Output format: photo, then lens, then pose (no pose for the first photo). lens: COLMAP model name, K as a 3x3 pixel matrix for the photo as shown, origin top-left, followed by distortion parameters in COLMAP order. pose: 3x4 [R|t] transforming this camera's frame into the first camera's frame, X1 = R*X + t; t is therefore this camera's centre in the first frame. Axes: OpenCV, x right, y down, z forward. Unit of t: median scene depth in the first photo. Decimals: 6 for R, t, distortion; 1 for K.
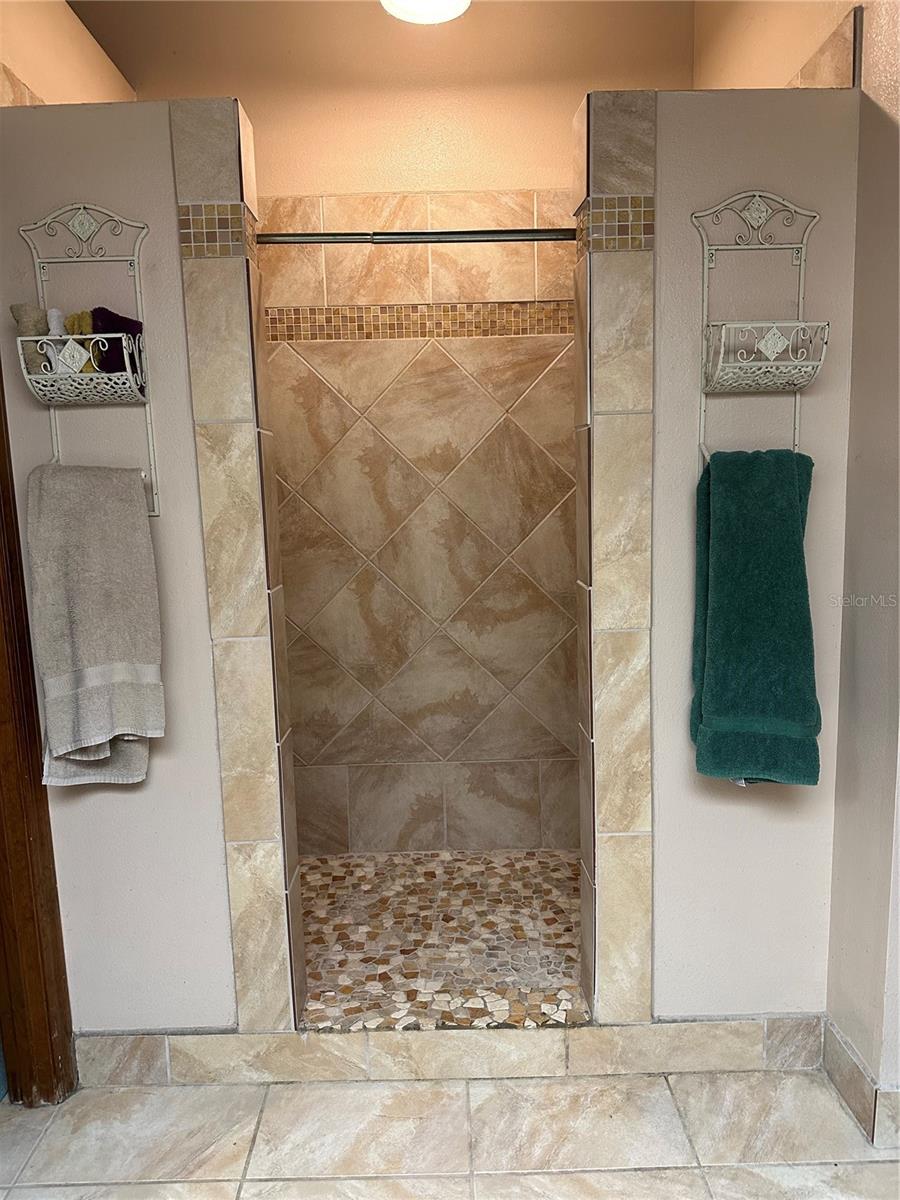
lens RADIAL K [[846.7, 0, 450.9], [0, 846.7, 598.2], [0, 0, 1]] dist [-0.008213, -0.016340]
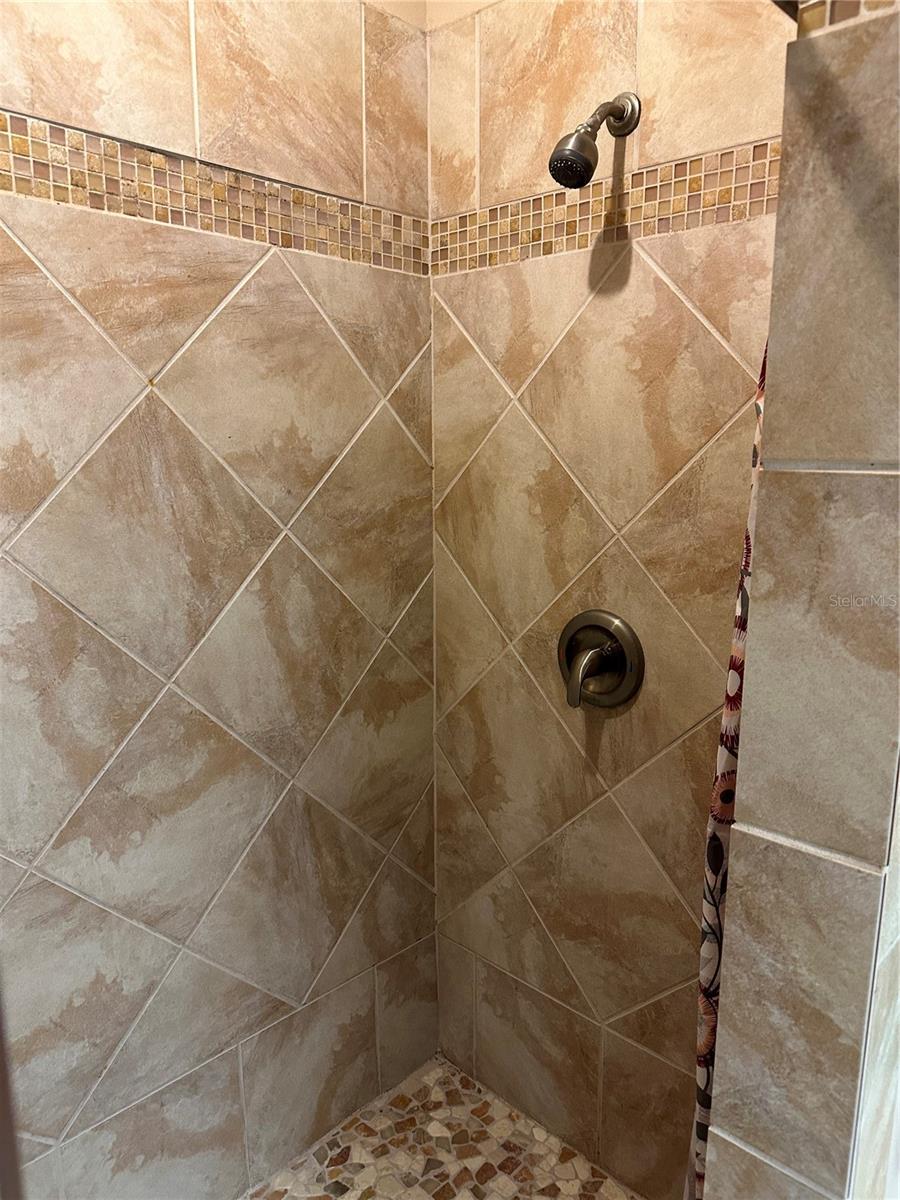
lens RADIAL K [[846.7, 0, 452.6], [0, 846.7, 598.4], [0, 0, 1]] dist [-0.008213, -0.016340]
pose [[0.664397, -0.101265, 0.740488, -0.180152], [0.099917, 0.993919, 0.046273, -0.104780], [-0.740671, 0.043244, 0.670475, 0.558556]]
